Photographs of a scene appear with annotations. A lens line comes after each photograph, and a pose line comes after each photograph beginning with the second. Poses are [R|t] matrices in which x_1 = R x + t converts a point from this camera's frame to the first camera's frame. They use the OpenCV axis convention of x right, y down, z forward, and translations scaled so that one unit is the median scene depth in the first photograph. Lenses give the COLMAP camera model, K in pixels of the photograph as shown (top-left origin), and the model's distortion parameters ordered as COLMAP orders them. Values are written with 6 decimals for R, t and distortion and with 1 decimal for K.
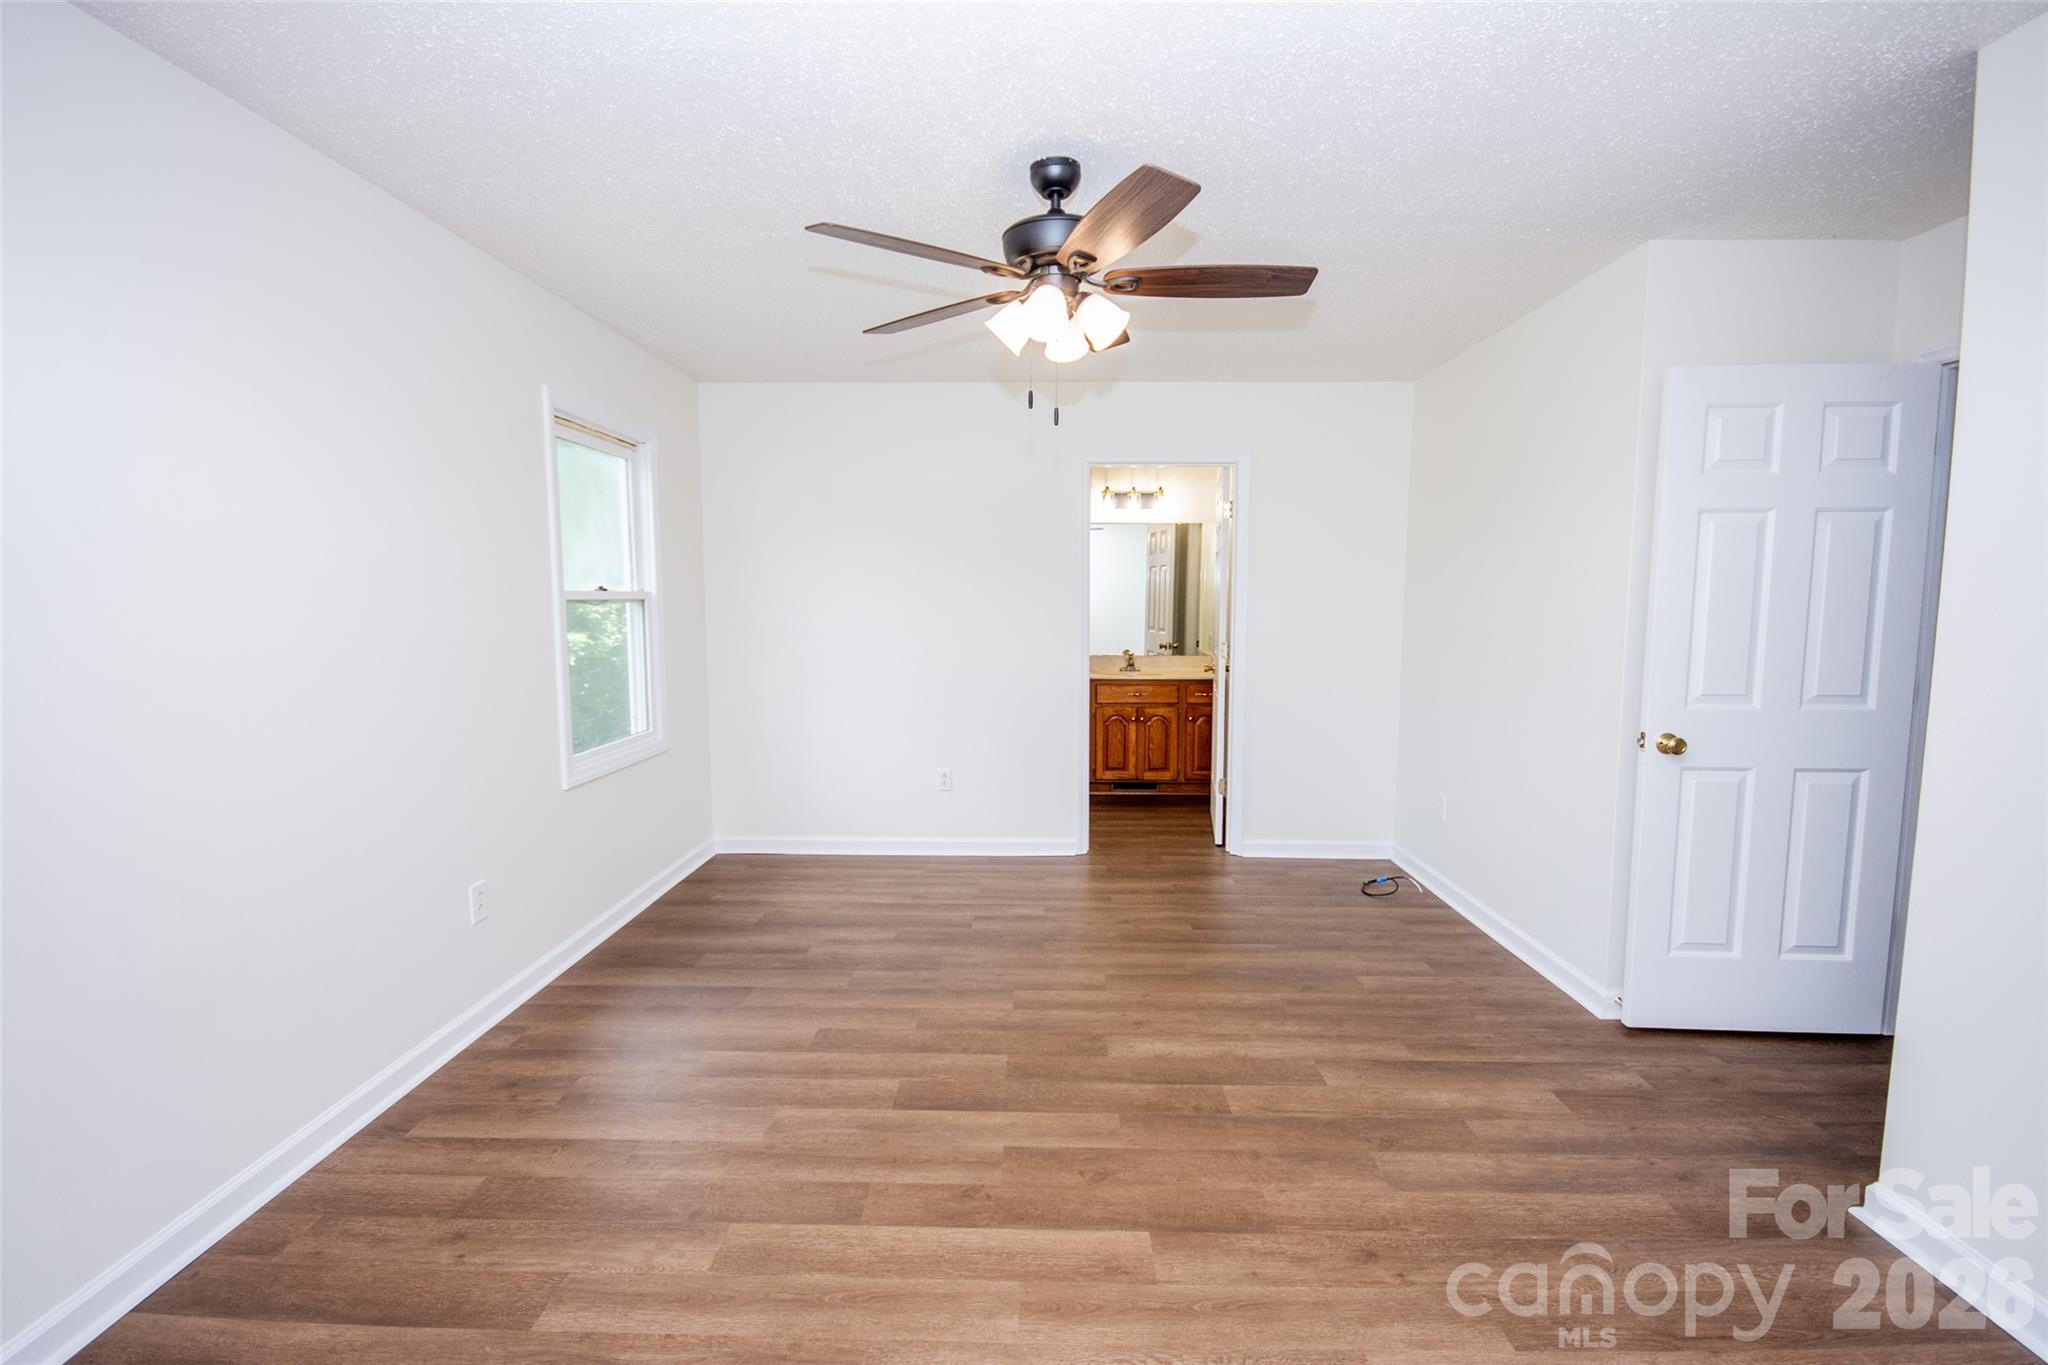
lens RADIAL K [[911.3, 0, 1013.7], [0, 911.3, 683.1], [0, 0, 1]] dist [-0.003780, 0.000032]
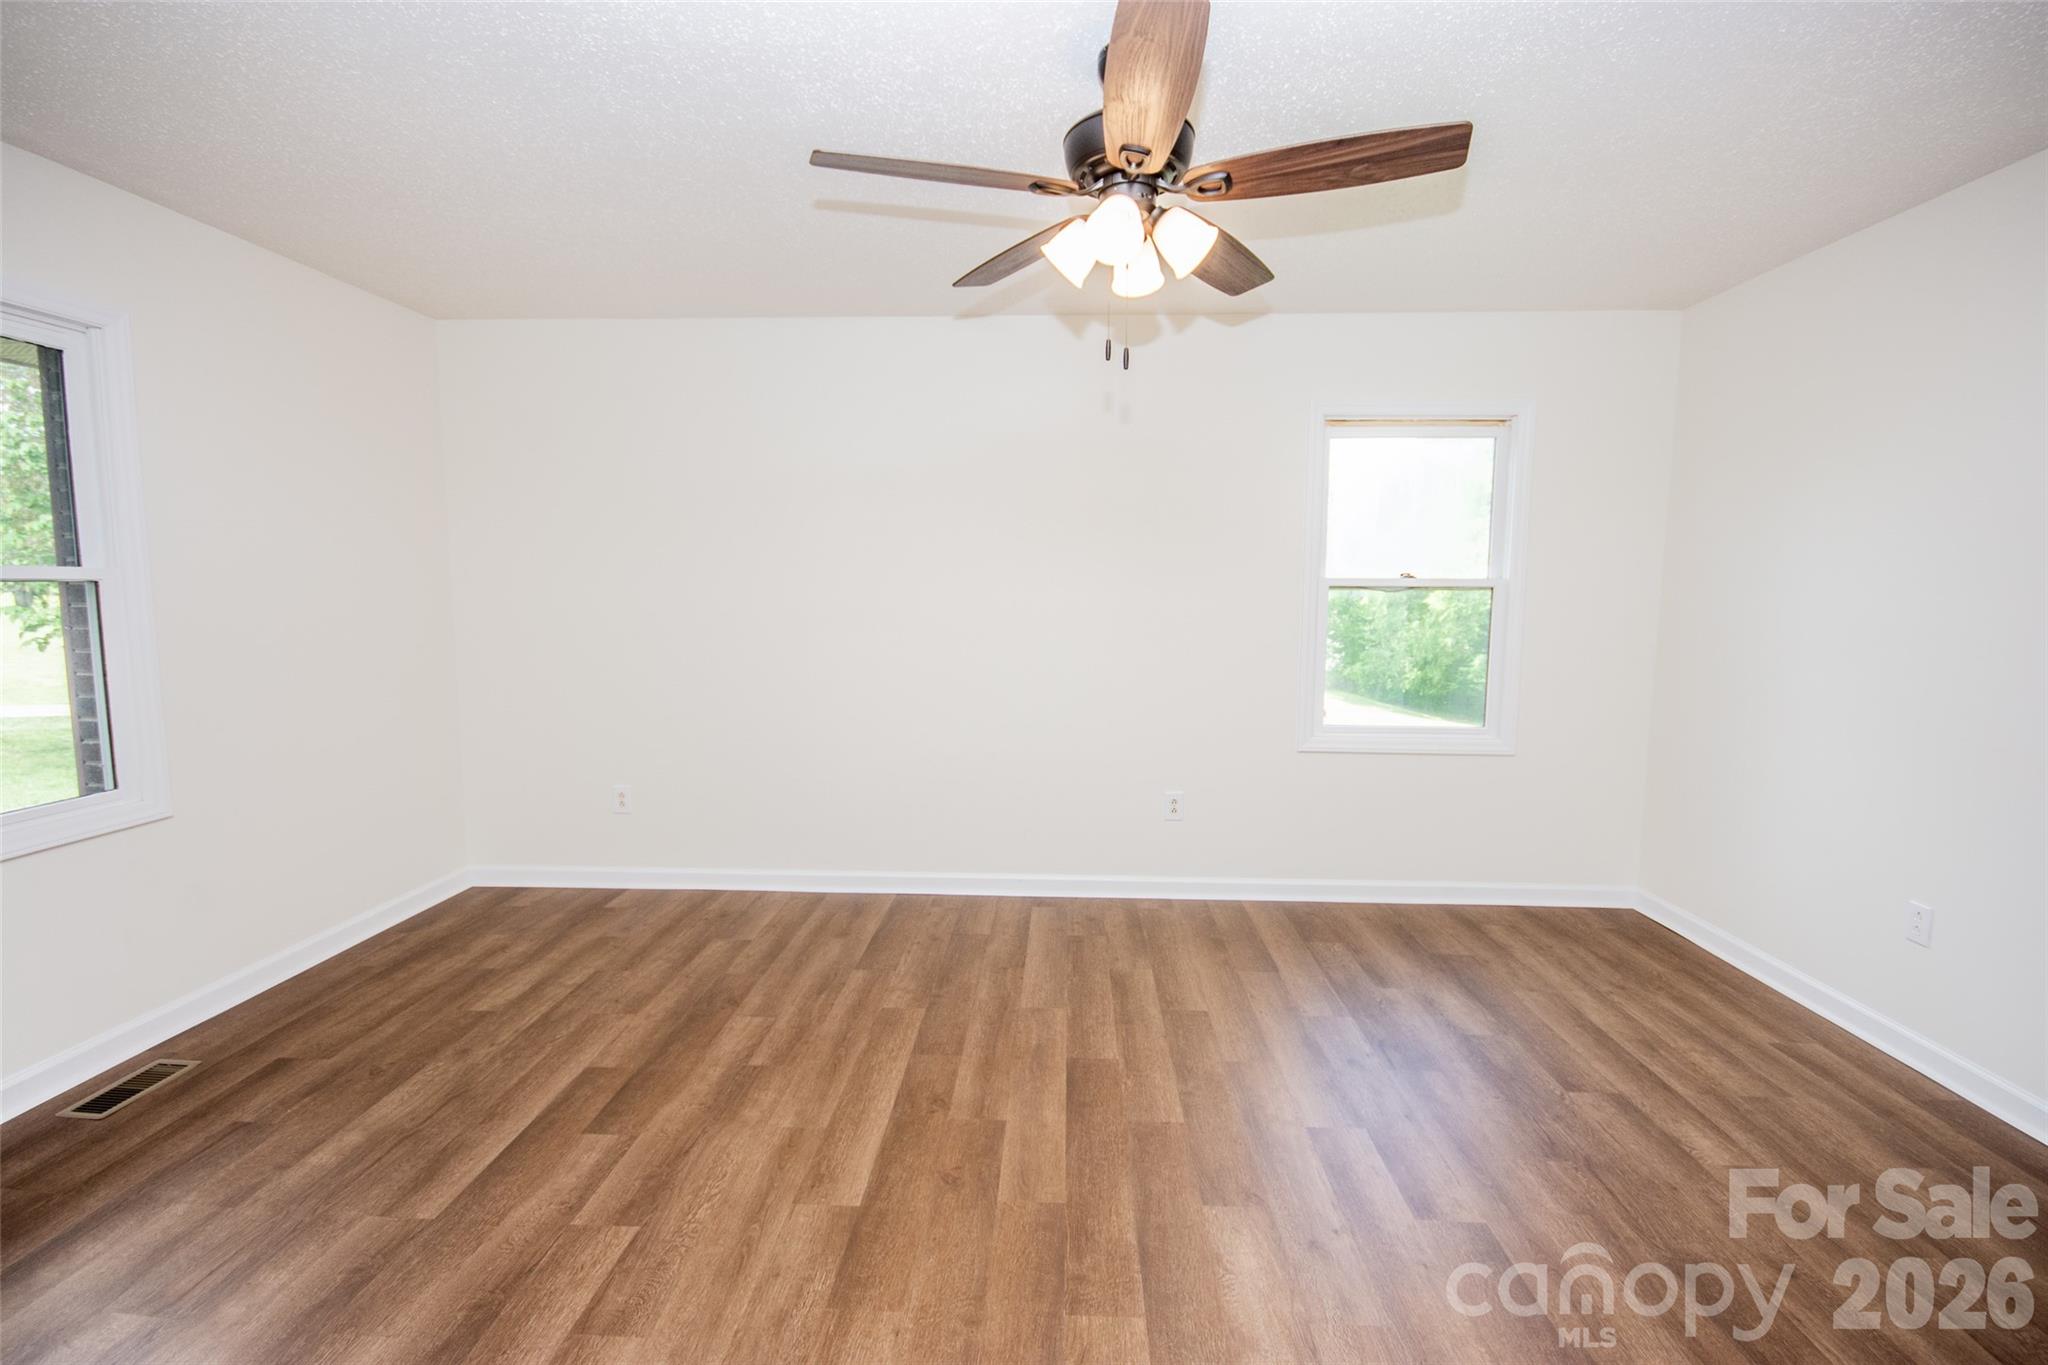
lens RADIAL K [[879.0, 0, 1015.1], [0, 879.0, 669.4], [0, 0, 1]] dist [0.000316, 0.000145]
pose [[-0.018124, 0.090431, -0.995738, 0.715466], [-0.098668, 0.990878, 0.091786, -0.060406], [0.994955, 0.099911, -0.009036, 0.757854]]
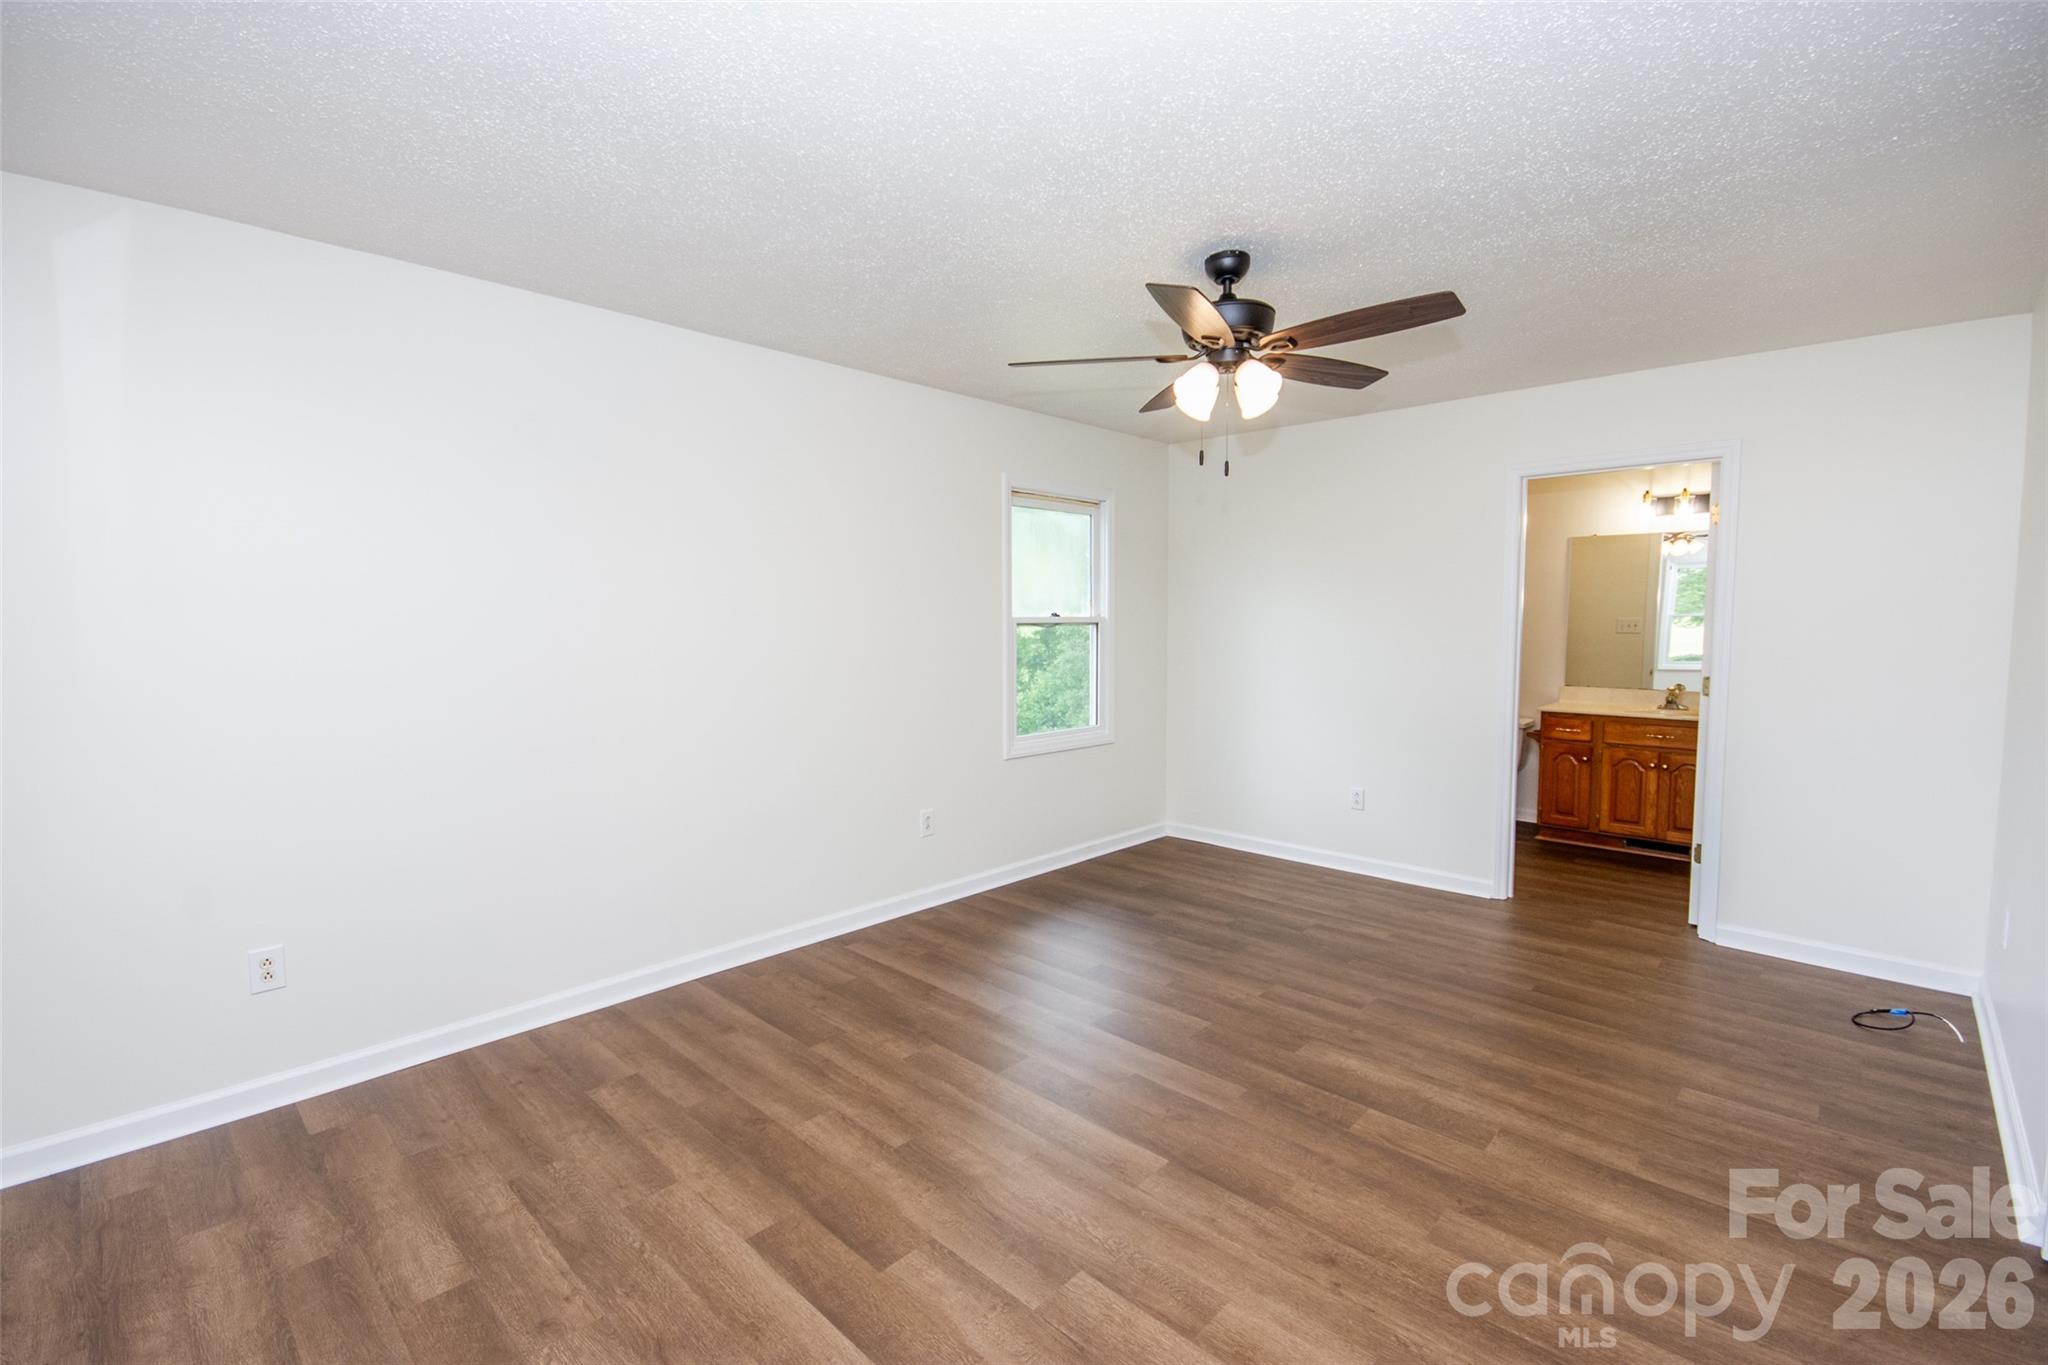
lens RADIAL K [[891.4, 0, 1011.0], [0, 891.4, 683.1], [0, 0, 1]] dist [0.011952, -0.013049]
pose [[0.736487, 0.048693, -0.674696, 0.507416], [-0.062453, 0.998040, 0.003856, -0.005714], [0.673562, 0.039297, 0.738085, -0.013608]]
